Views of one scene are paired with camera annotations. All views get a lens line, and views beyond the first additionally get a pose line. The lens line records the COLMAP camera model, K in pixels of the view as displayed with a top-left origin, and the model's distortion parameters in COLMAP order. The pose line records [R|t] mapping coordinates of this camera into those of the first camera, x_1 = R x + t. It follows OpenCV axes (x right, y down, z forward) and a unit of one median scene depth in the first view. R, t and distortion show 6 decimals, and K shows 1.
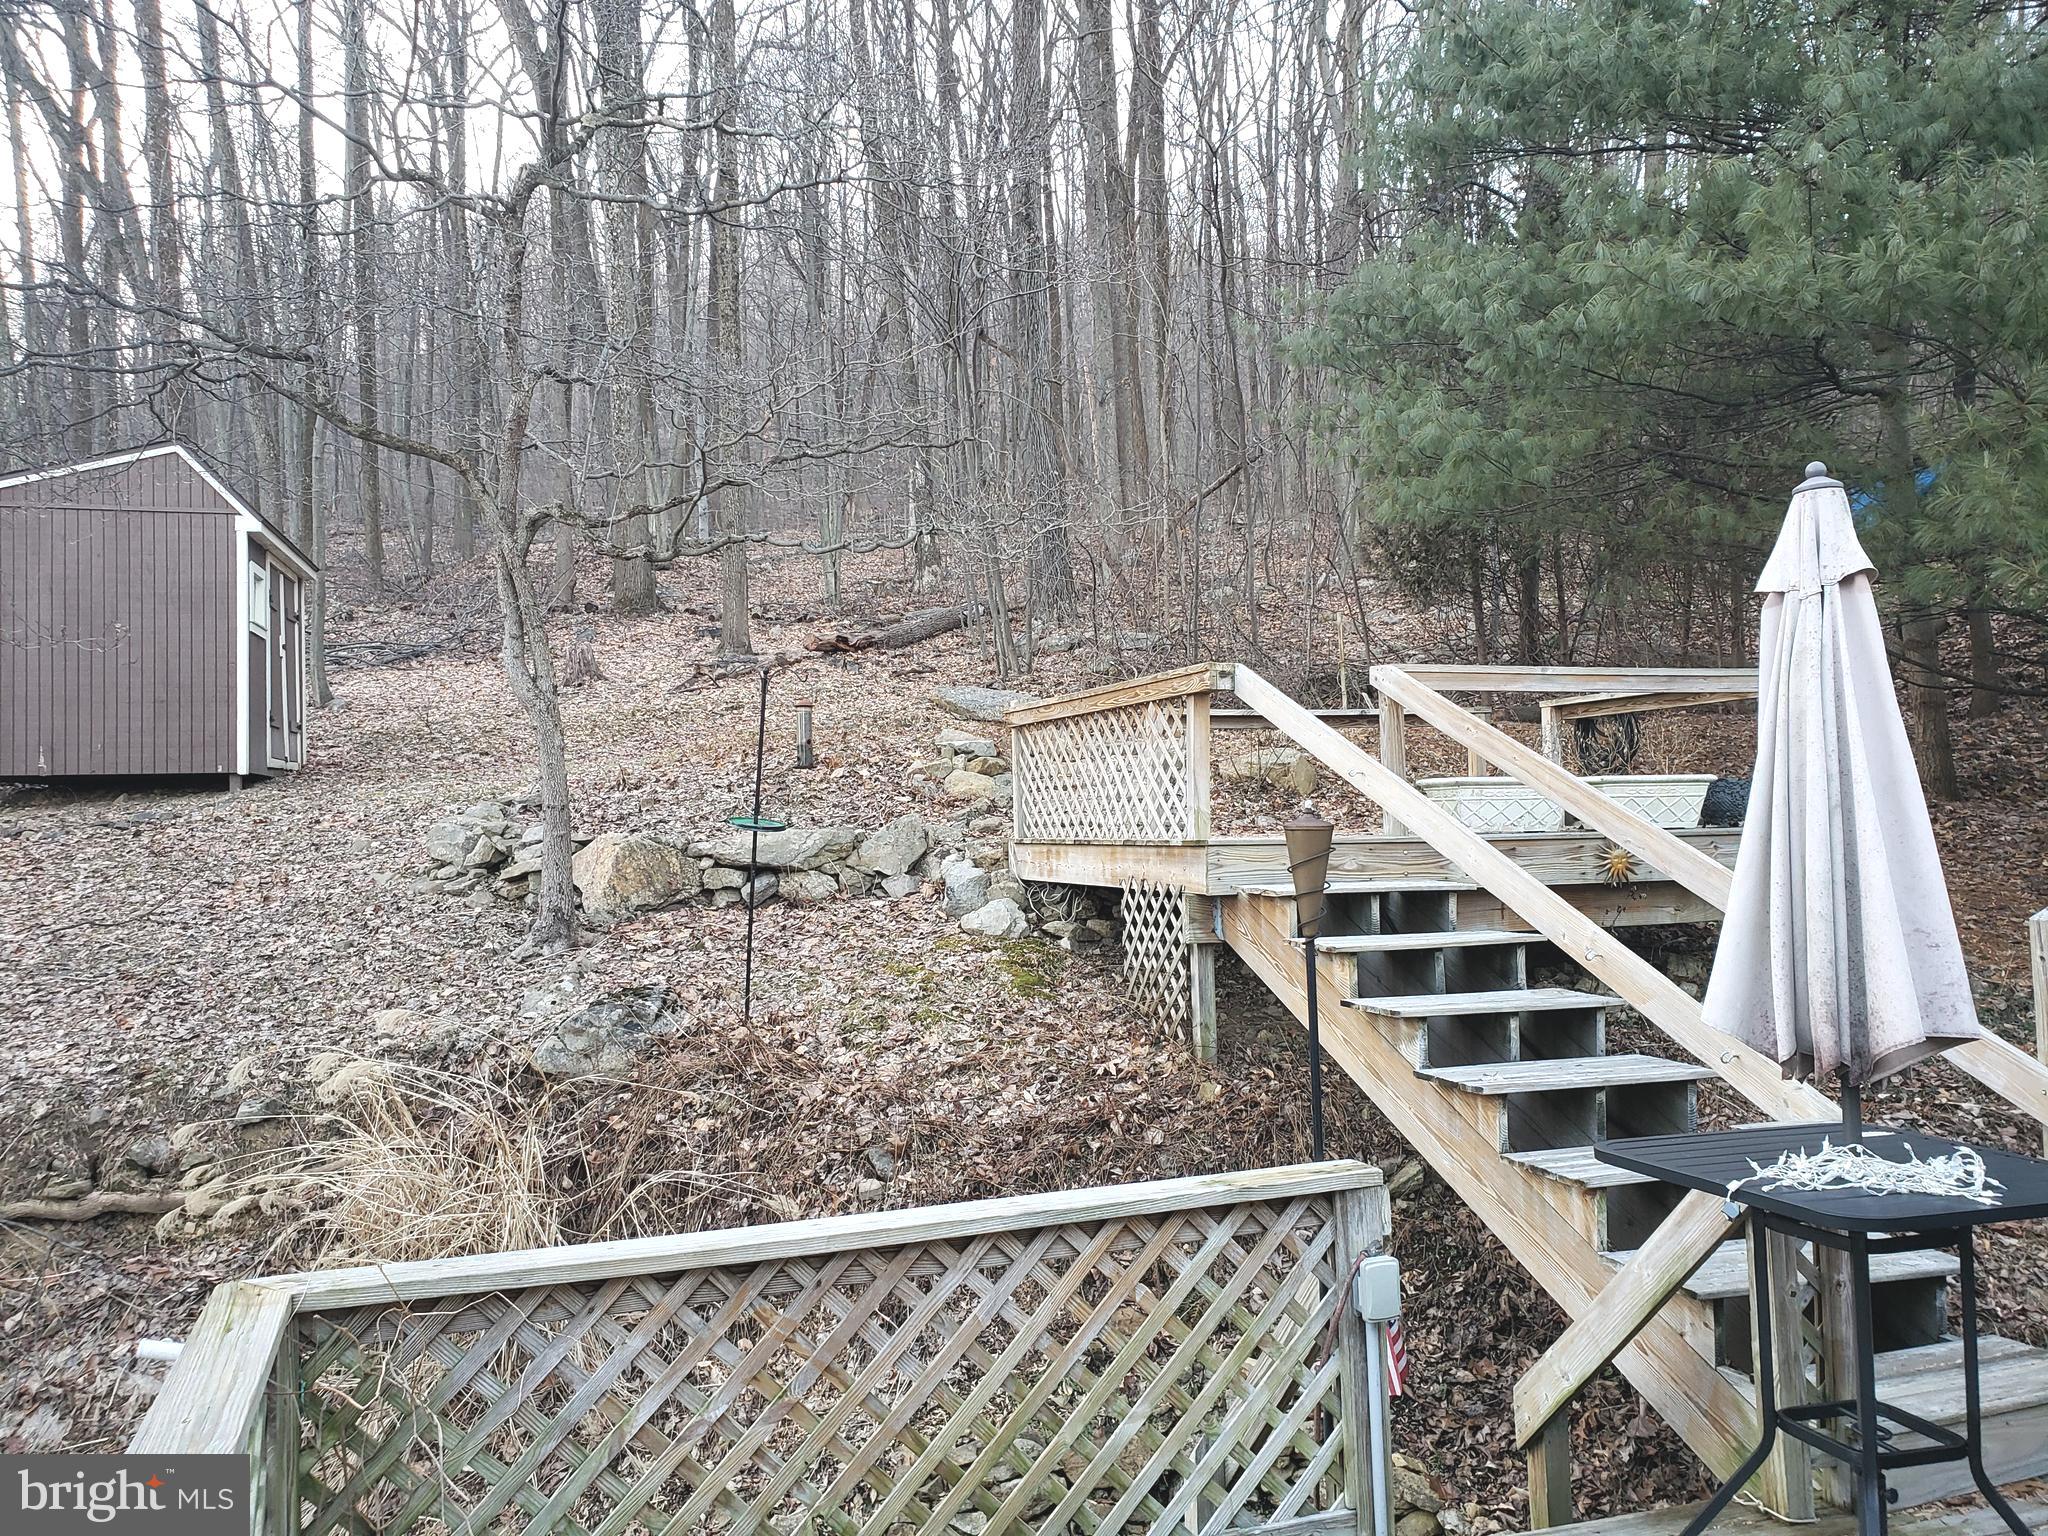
lens RADIAL K [[1629.7, 0, 1024.0], [0, 1629.7, 768.0], [0, 0, 1]] dist [0.010476, -0.000767]
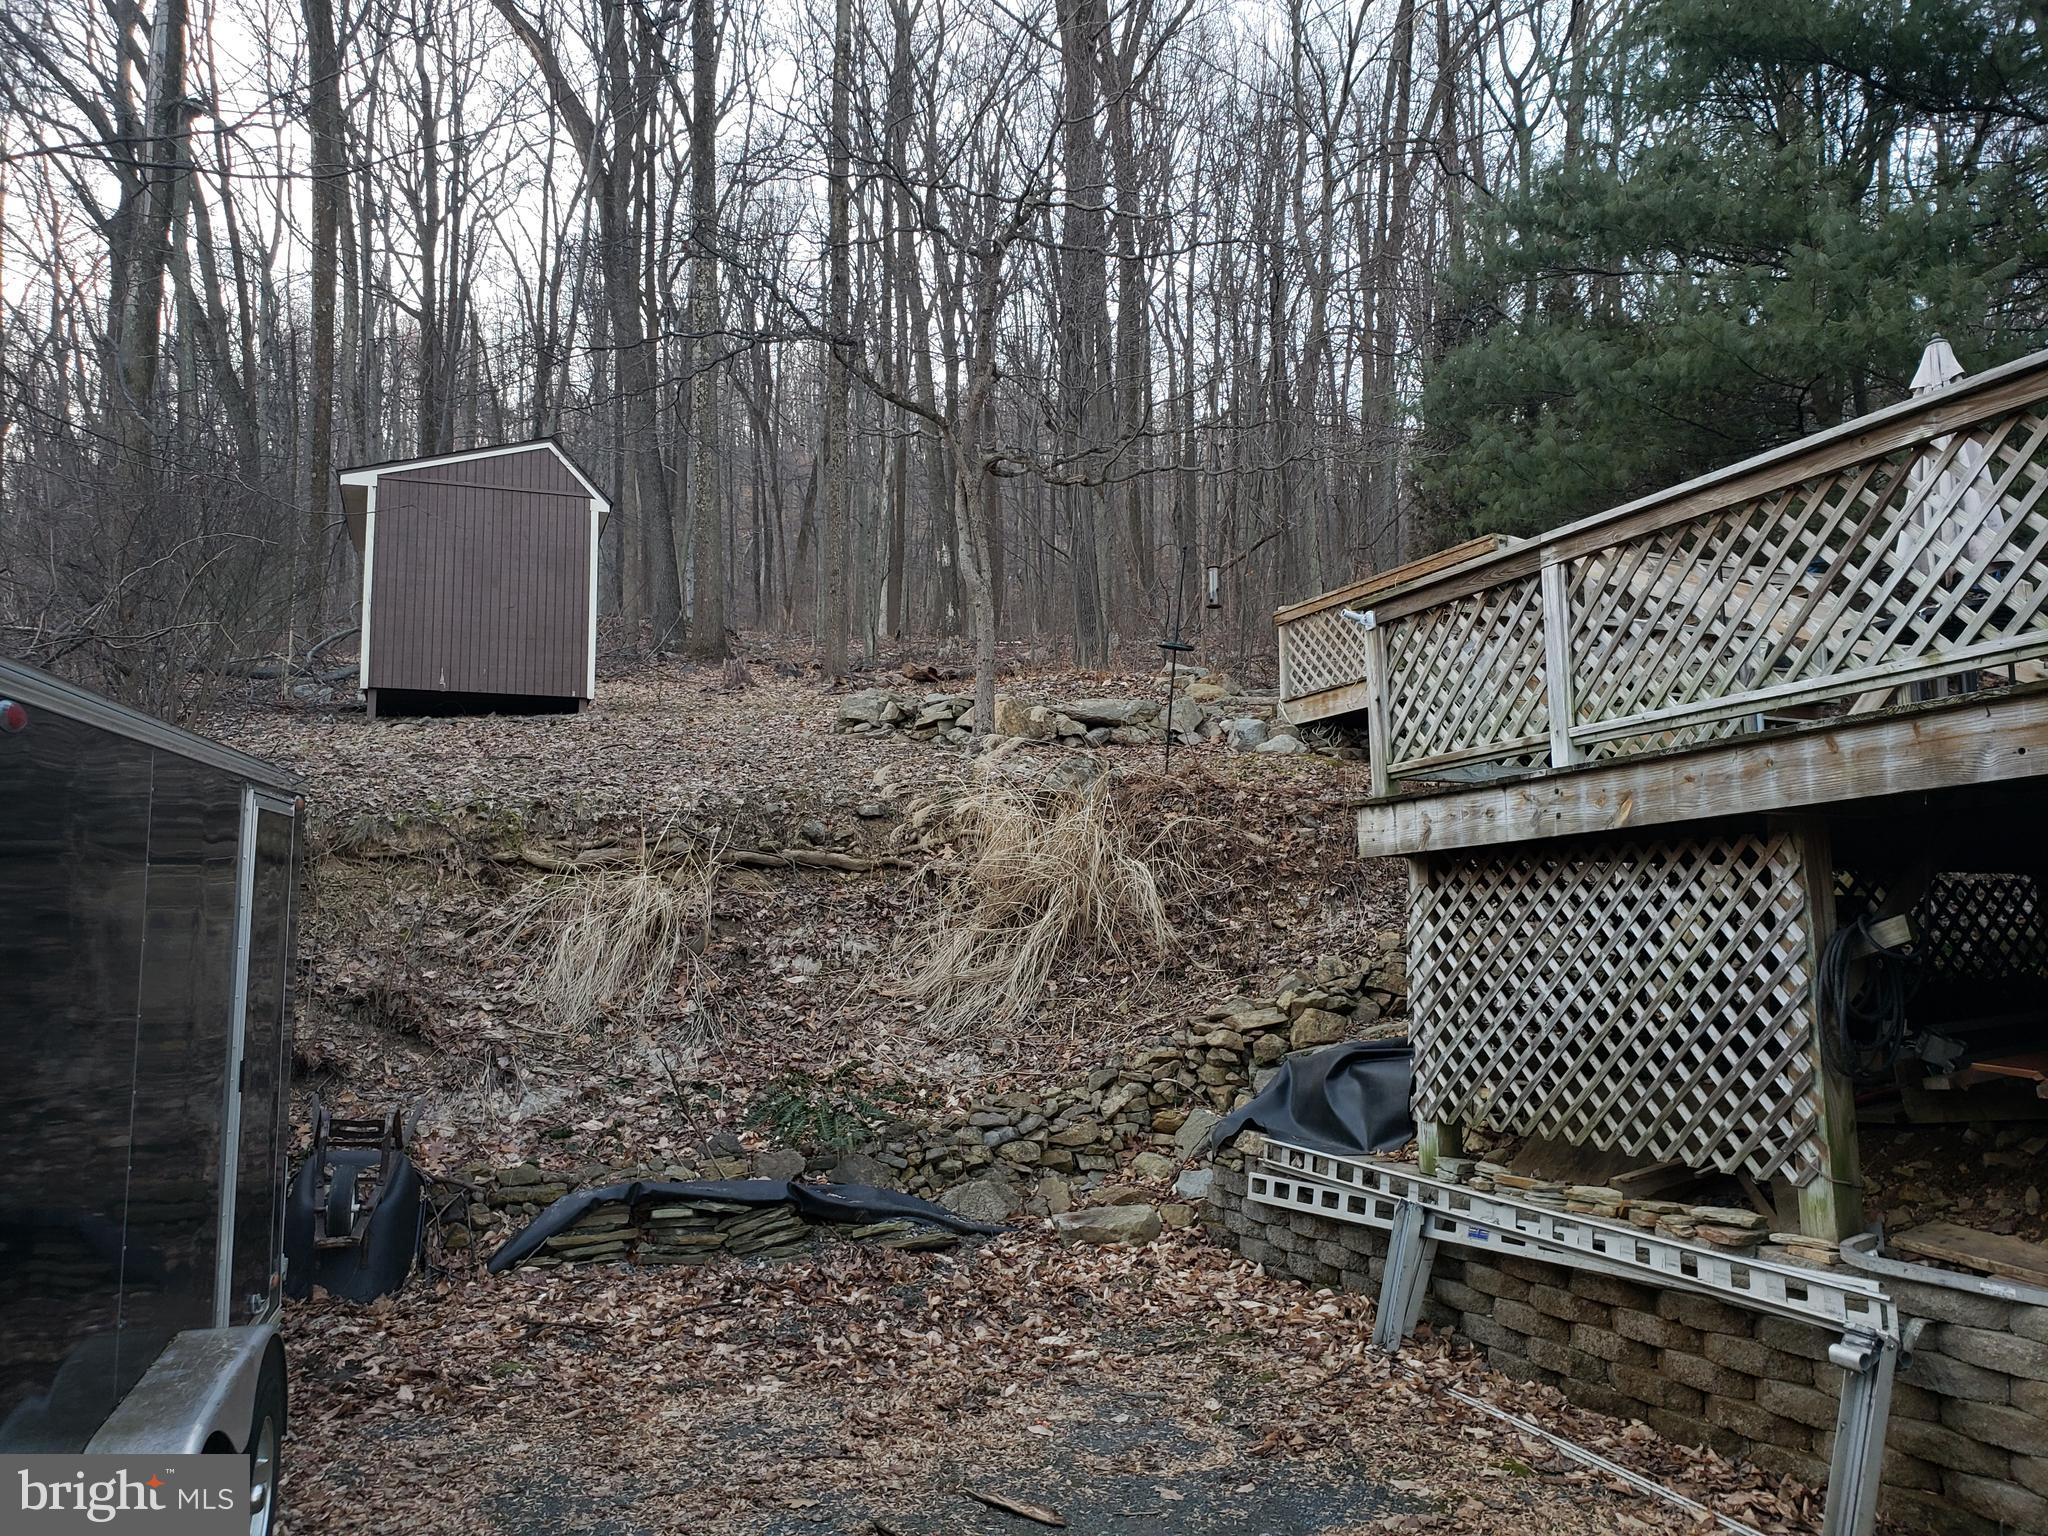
lens RADIAL K [[1629.7, 0, 1024.0], [0, 1629.7, 768.0], [0, 0, 1]] dist [0.010476, -0.000767]
pose [[0.997094, 0.025584, 0.071760, -0.325365], [-0.019768, 0.996549, -0.080620, 0.216298], [-0.073575, 0.078967, 0.994158, -0.399748]]
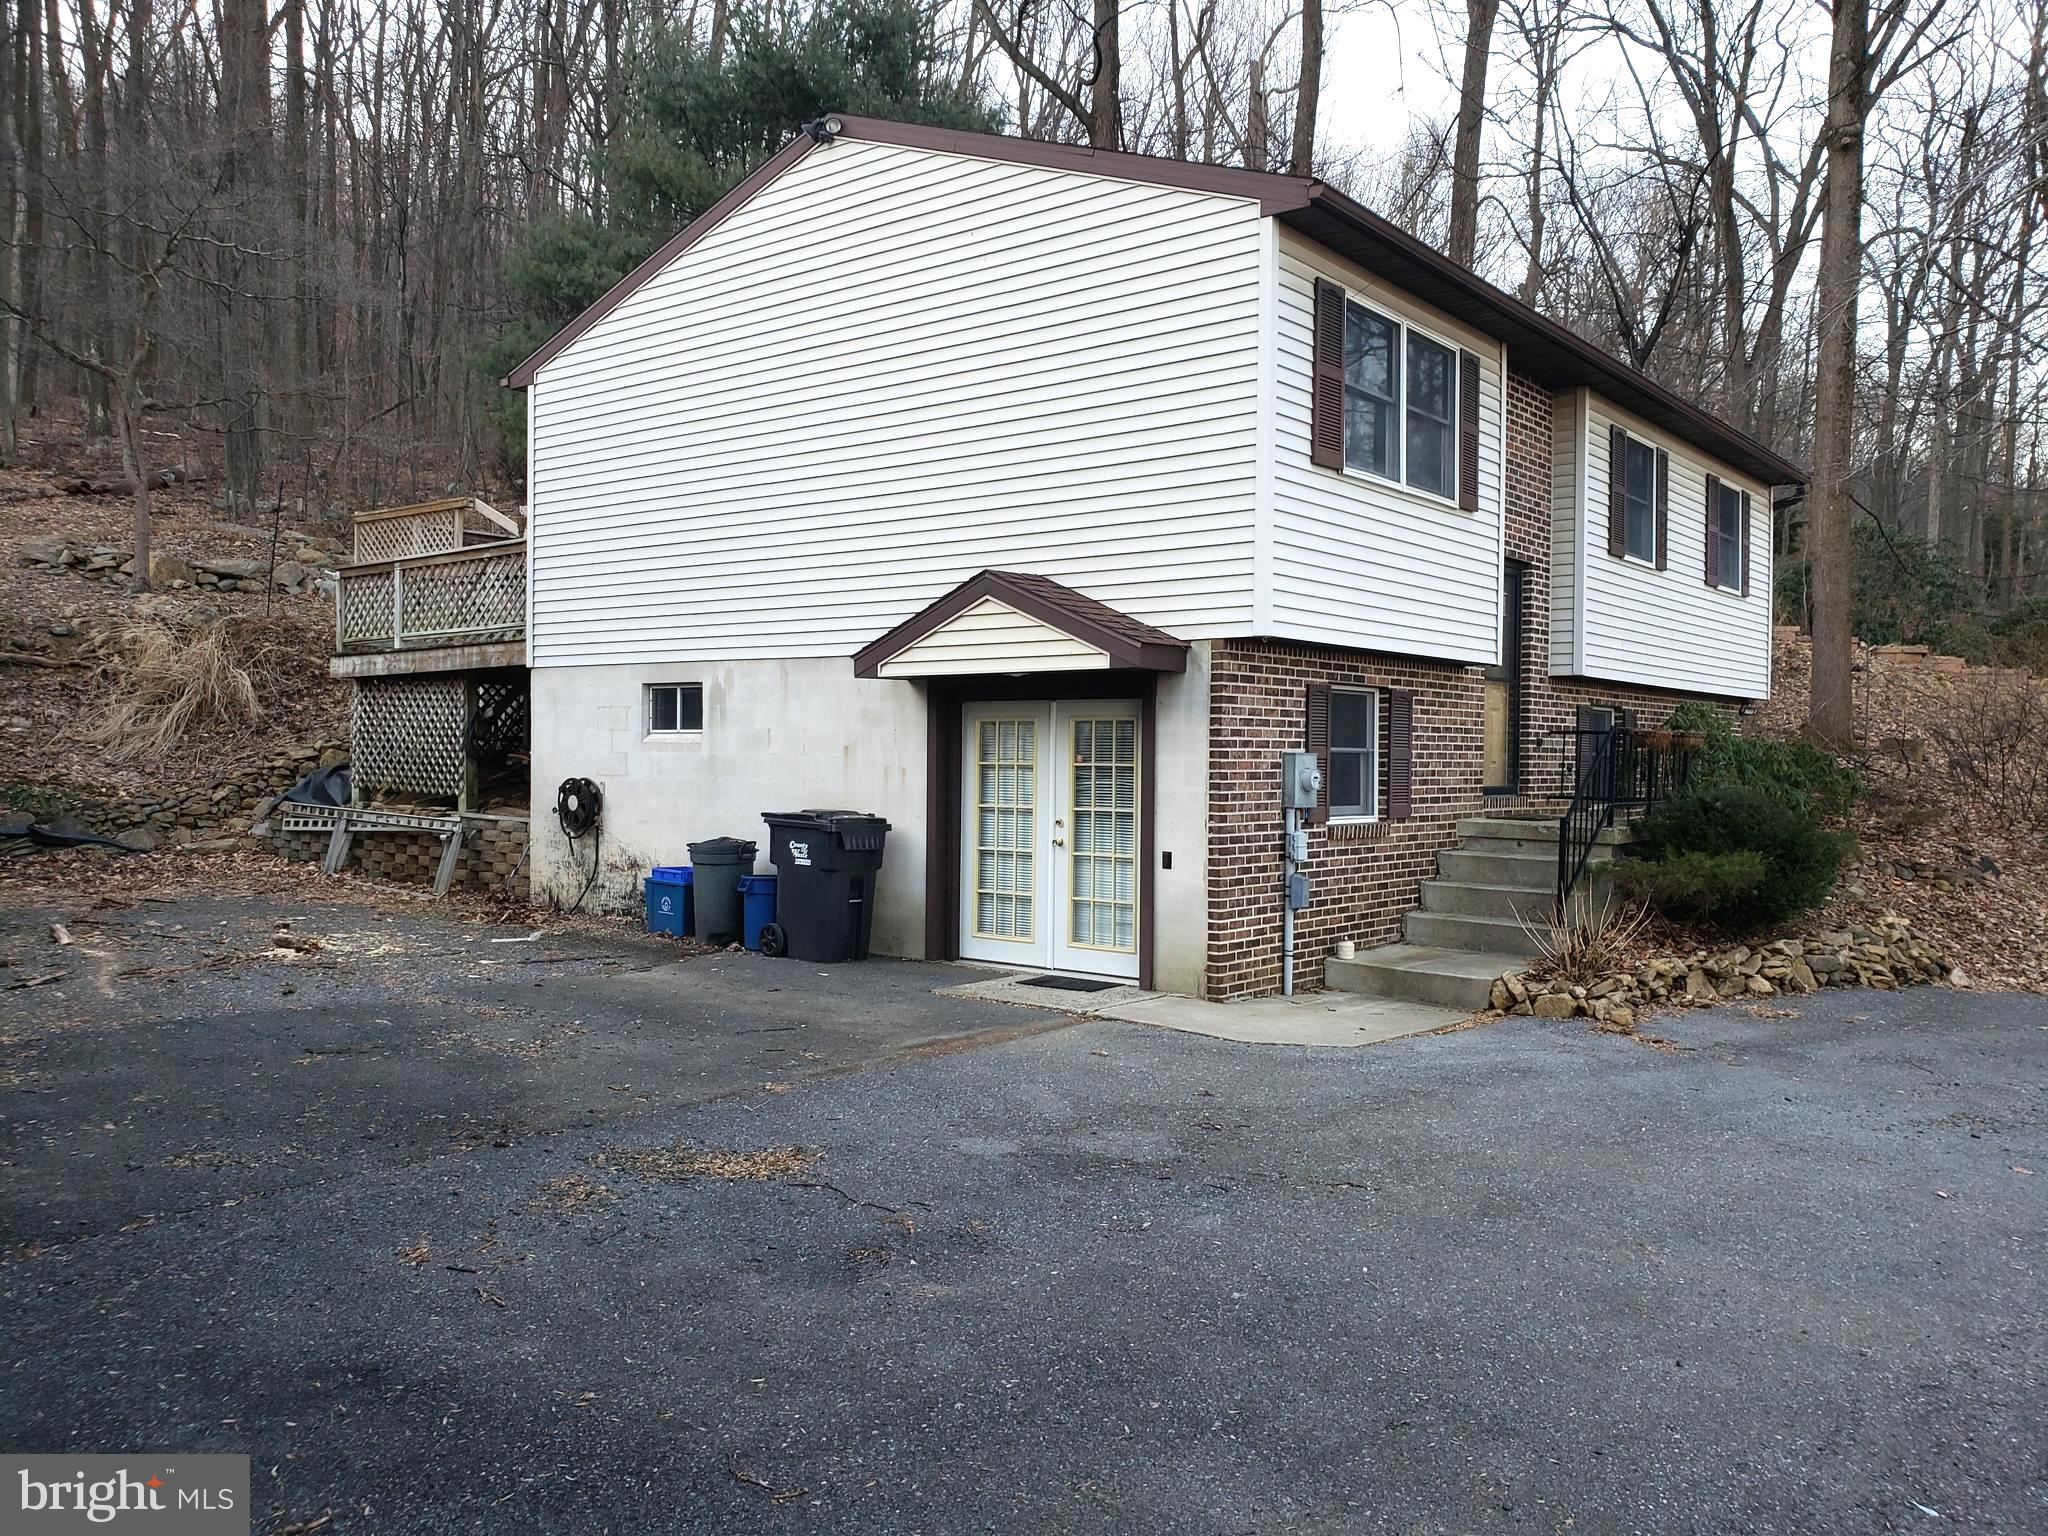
lens RADIAL K [[1578.7, 0, 1024.0], [0, 1578.7, 768.0], [0, 0, 1]] dist [-0.051263, 0.130413]
pose [[0.843128, 0.028755, 0.536944, -0.384555], [-0.050699, 0.998372, 0.026144, 0.209852], [-0.535318, -0.049265, 0.843213, -1.368061]]
